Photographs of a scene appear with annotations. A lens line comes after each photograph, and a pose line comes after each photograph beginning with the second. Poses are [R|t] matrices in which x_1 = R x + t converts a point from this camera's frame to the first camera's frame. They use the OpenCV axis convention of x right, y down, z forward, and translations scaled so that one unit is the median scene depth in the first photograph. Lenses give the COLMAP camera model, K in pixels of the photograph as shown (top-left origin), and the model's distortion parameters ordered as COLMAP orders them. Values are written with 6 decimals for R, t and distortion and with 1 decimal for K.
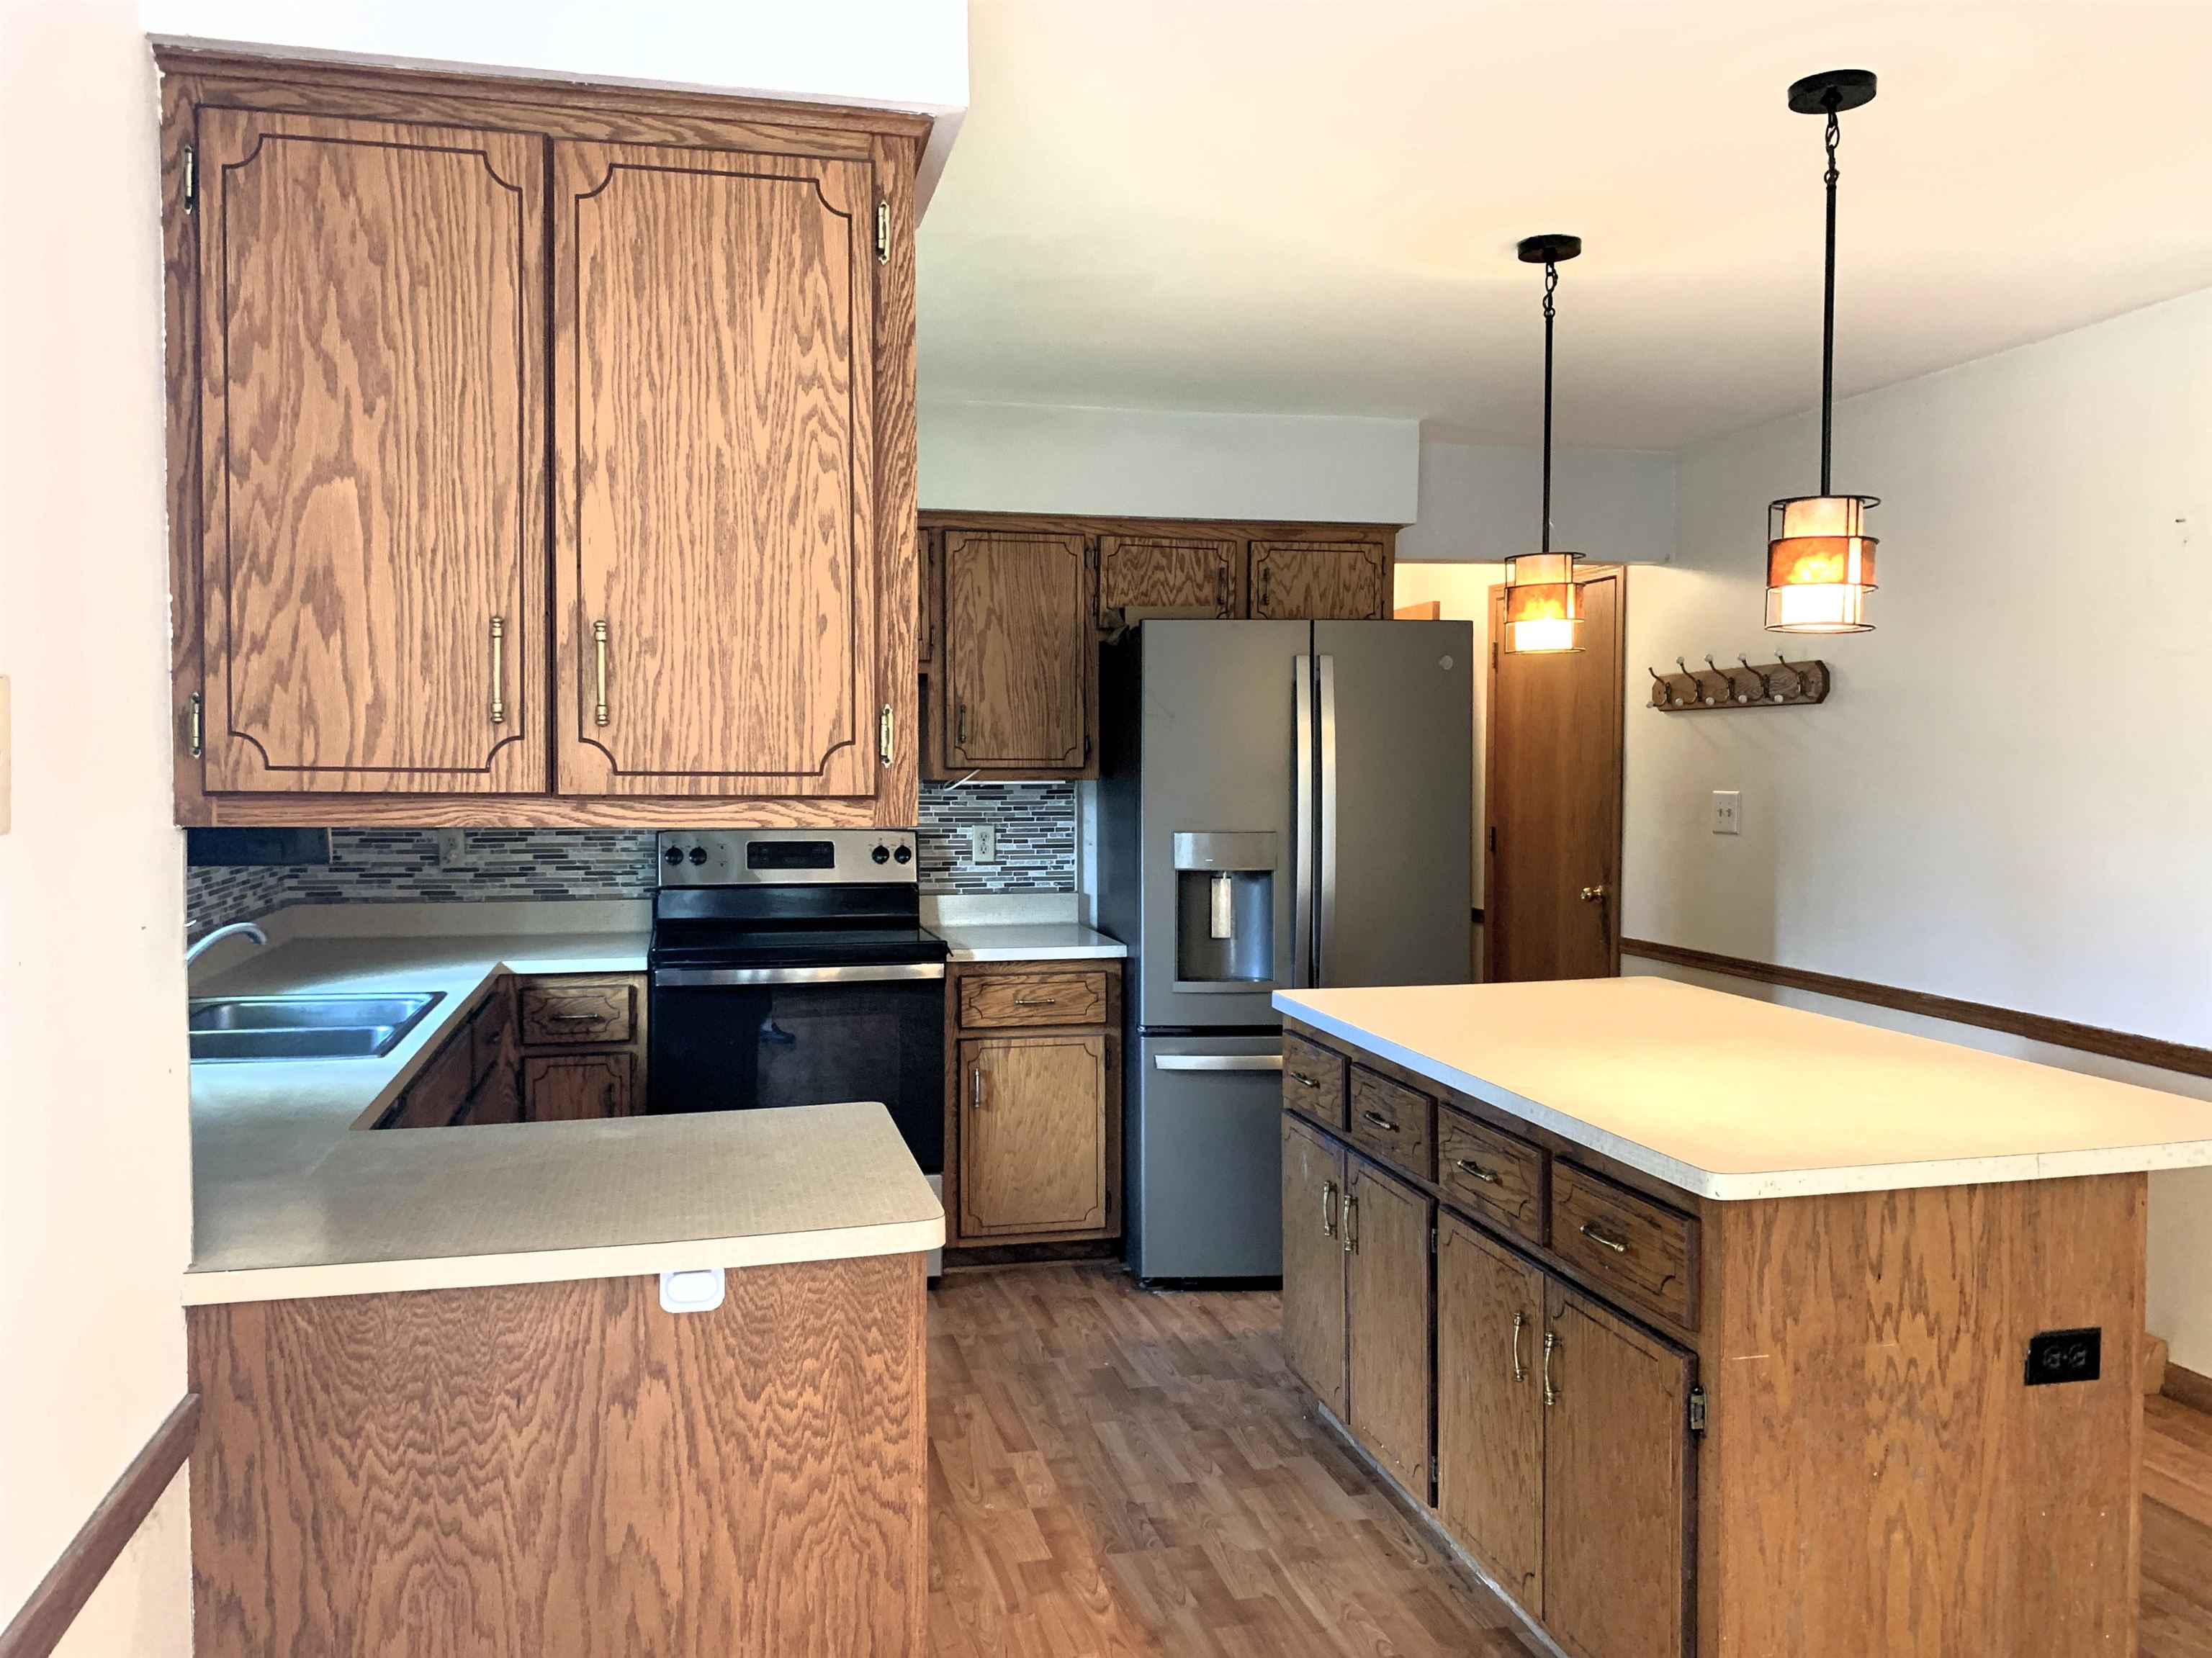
lens RADIAL K [[1752.7, 0, 1102.6], [0, 1752.7, 830.9], [0, 0, 1]] dist [0.072900, -0.118396]
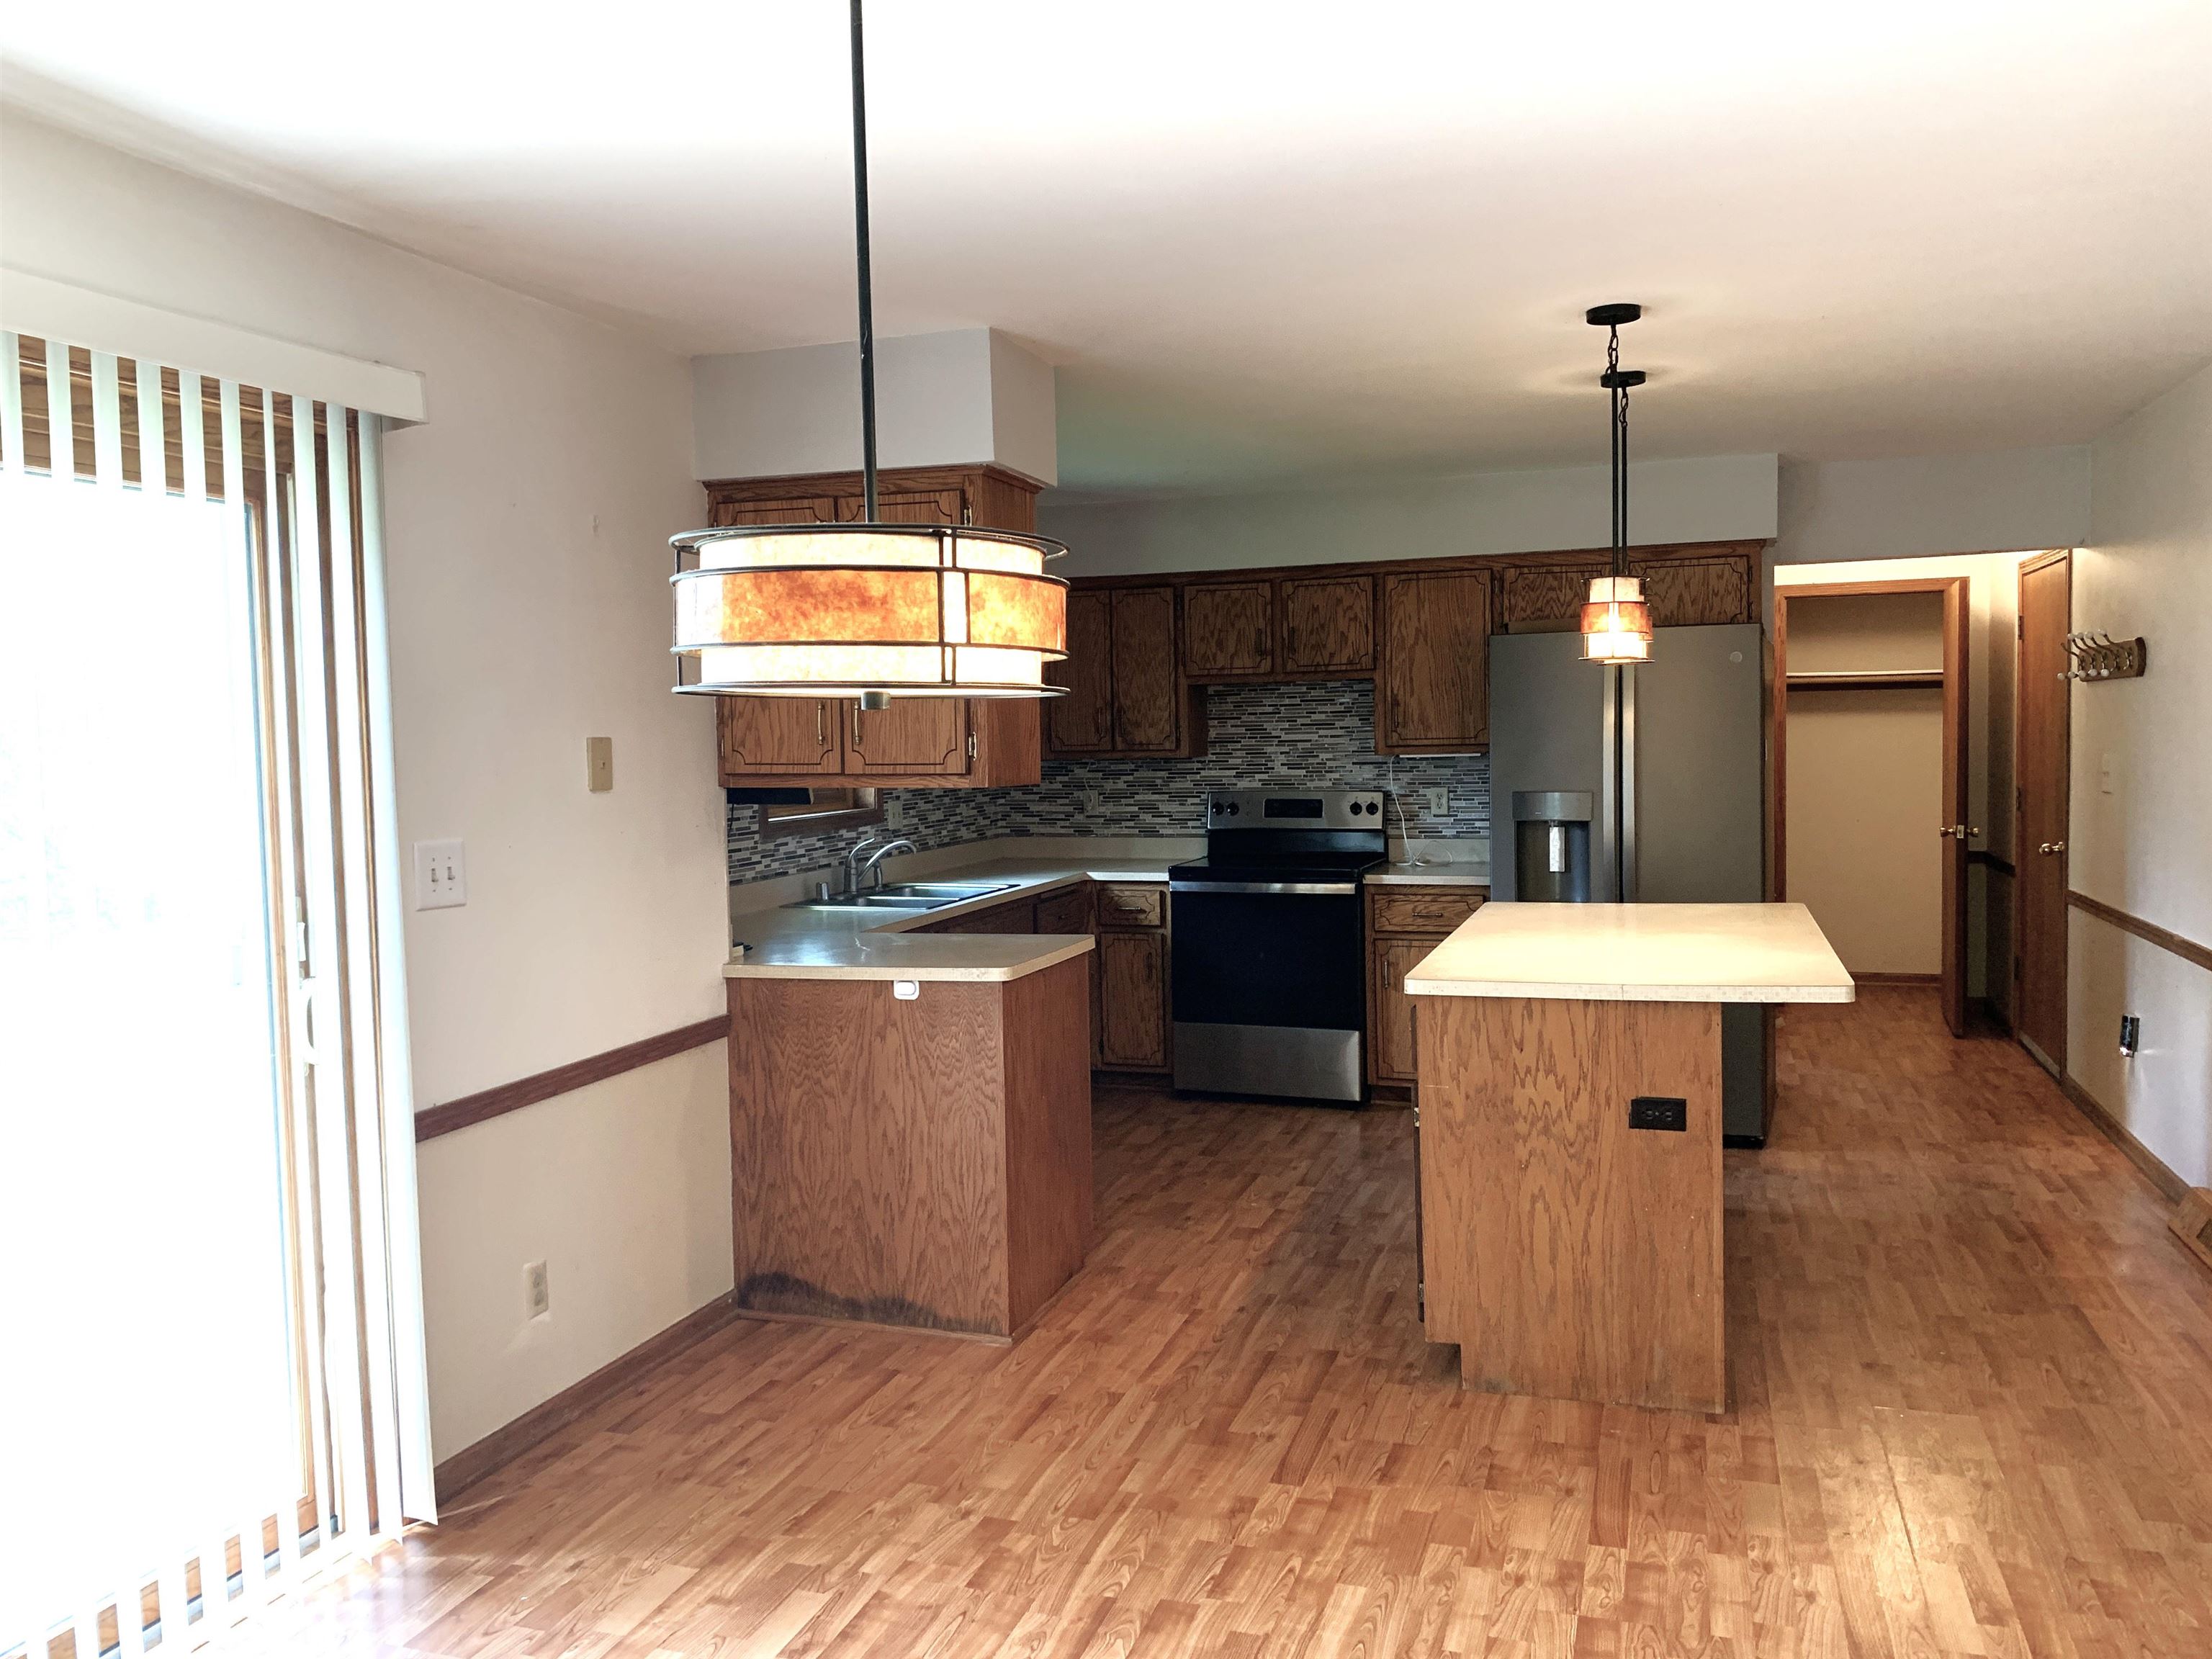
lens RADIAL K [[1752.8, 0, 1097.7], [0, 1752.8, 828.6], [0, 0, 1]] dist [0.072900, -0.118396]
pose [[0.846336, 0.011483, -0.532525, 1.007439], [-0.000765, 0.999793, 0.020344, 0.003690], [0.532648, -0.016811, 0.846170, -0.663146]]
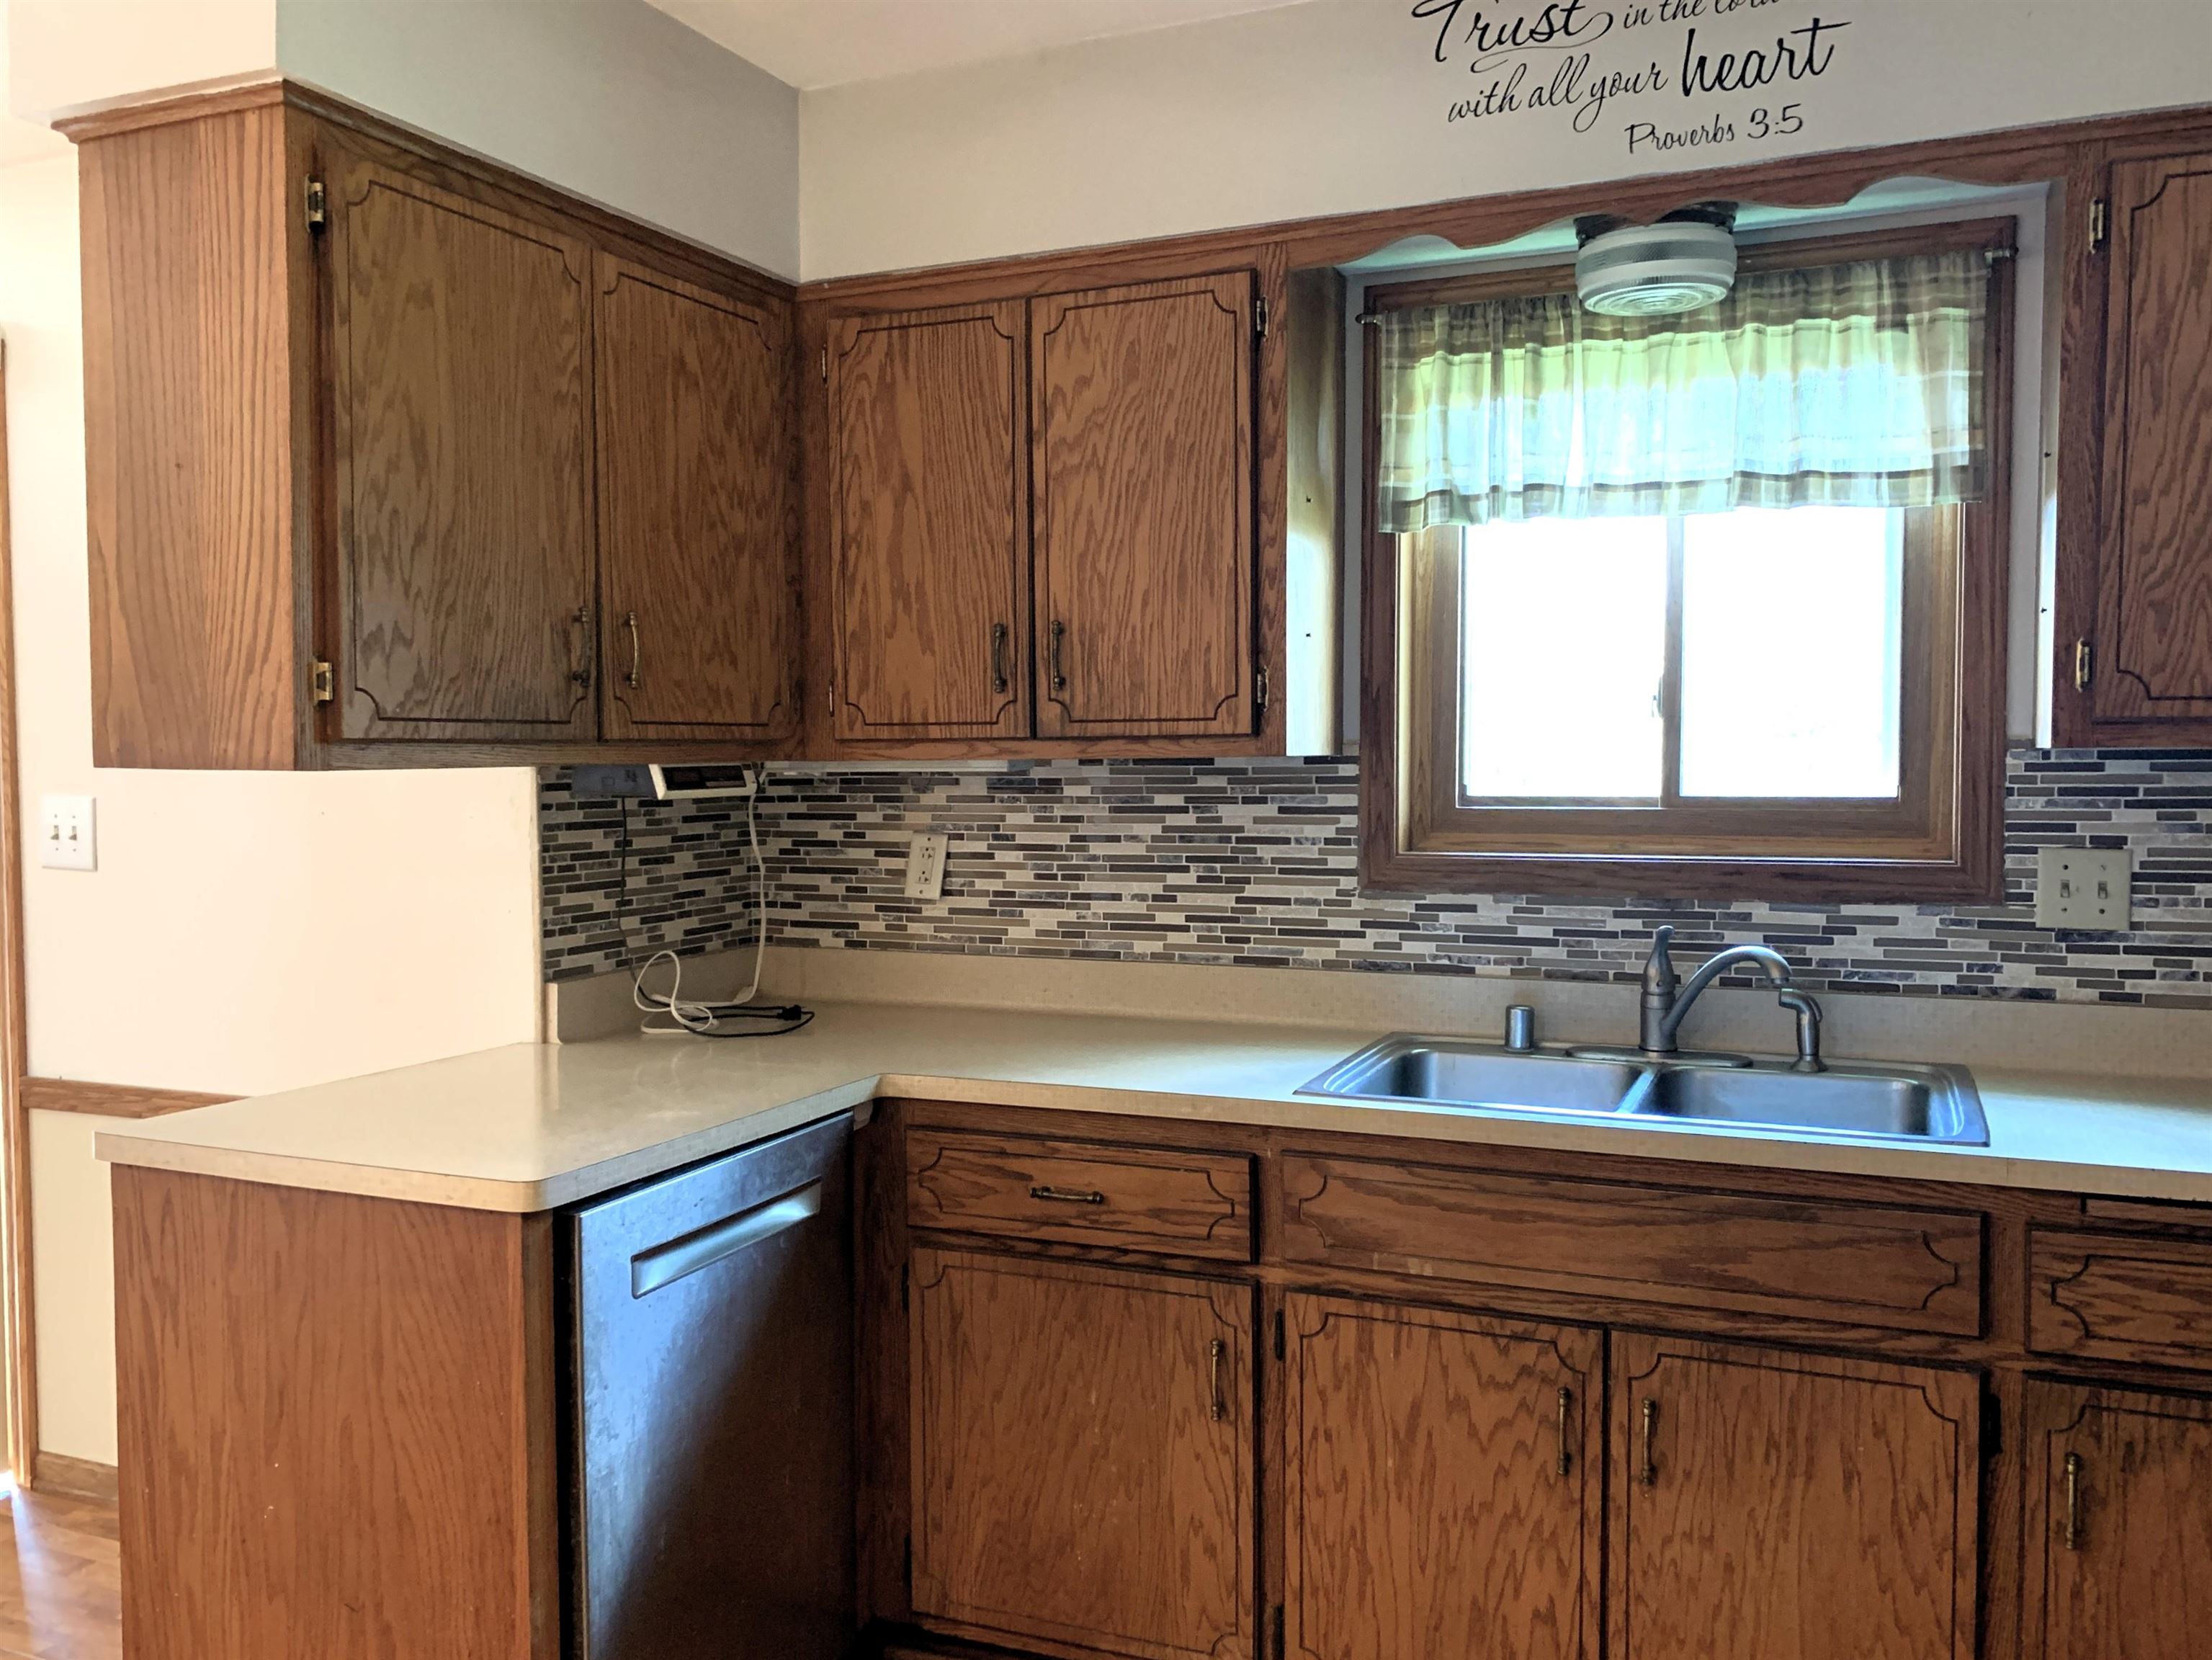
lens RADIAL K [[1860.7, 0, 1066.2], [0, 1860.7, 831.6], [0, 0, 1]] dist [0.055945, -0.067314]
pose [[-0.604616, 0.035779, -0.795713, 0.408658], [-0.031454, 0.997139, 0.068736, -0.053039], [0.795896, 0.066587, -0.601761, 1.880290]]
